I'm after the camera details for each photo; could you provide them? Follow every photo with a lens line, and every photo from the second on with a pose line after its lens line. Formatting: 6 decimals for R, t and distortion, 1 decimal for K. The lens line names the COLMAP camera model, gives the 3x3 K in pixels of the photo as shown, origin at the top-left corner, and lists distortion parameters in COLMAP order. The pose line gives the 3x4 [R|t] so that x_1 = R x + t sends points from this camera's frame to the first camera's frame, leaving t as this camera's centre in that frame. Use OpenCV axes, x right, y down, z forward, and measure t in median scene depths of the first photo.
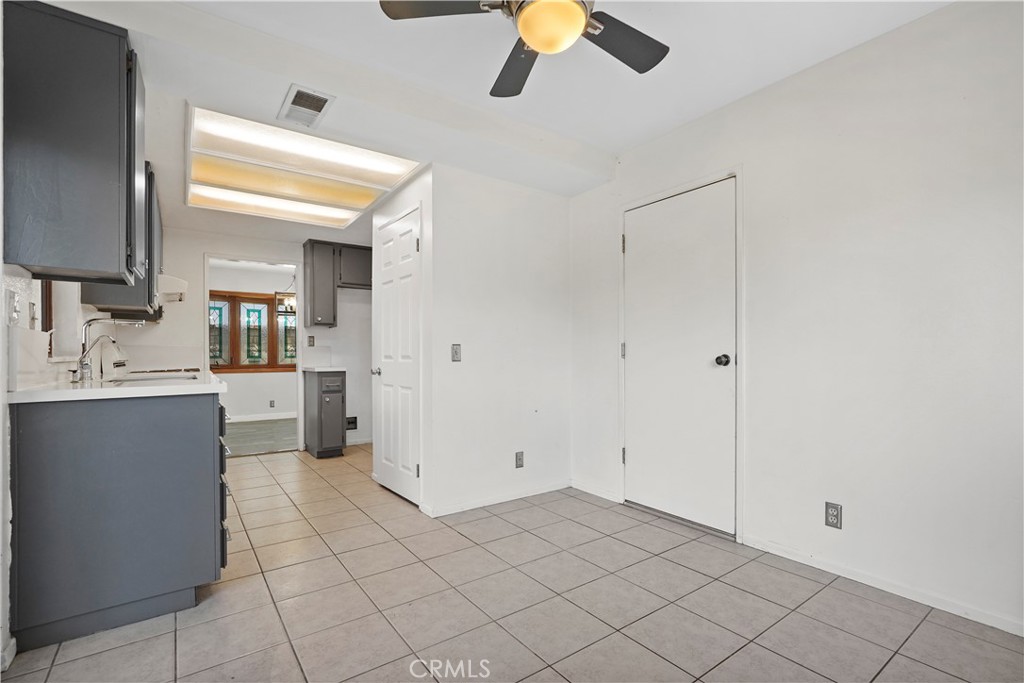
lens RADIAL K [[468.9, 0, 529.8], [0, 468.9, 355.5], [0, 0, 1]] dist [-0.003165, -0.000239]
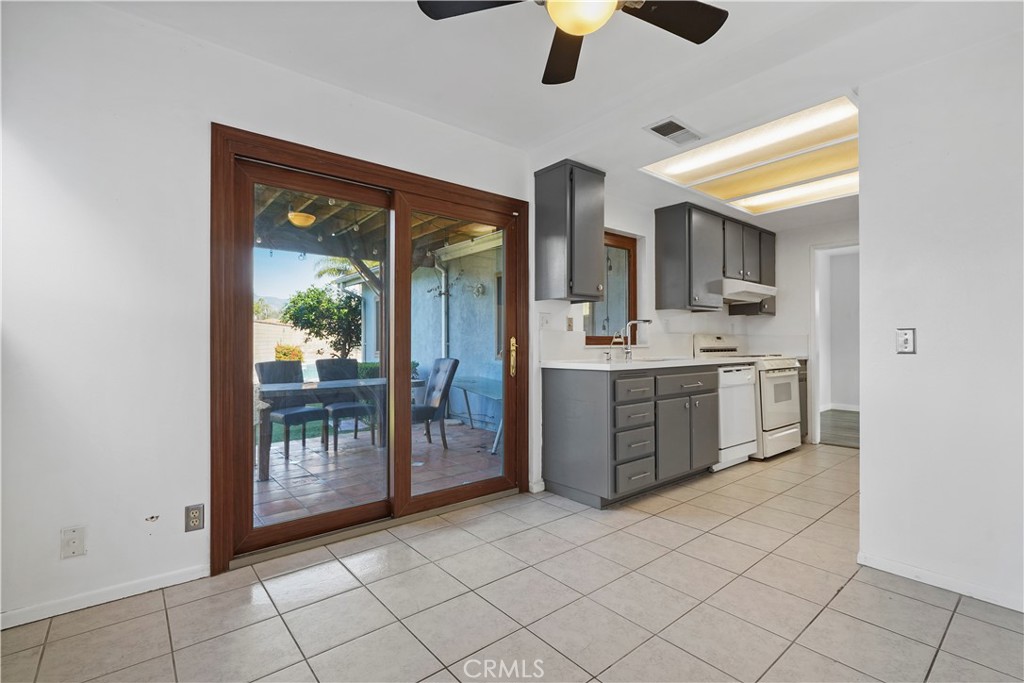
lens RADIAL K [[468.9, 0, 512.7], [0, 468.9, 340.9], [0, 0, 1]] dist [-0.003165, -0.000239]
pose [[0.038419, -0.002817, -0.999258, 0.618135], [0.001824, 0.999995, -0.002749, -0.006706], [0.999260, -0.001717, 0.038424, 0.507966]]
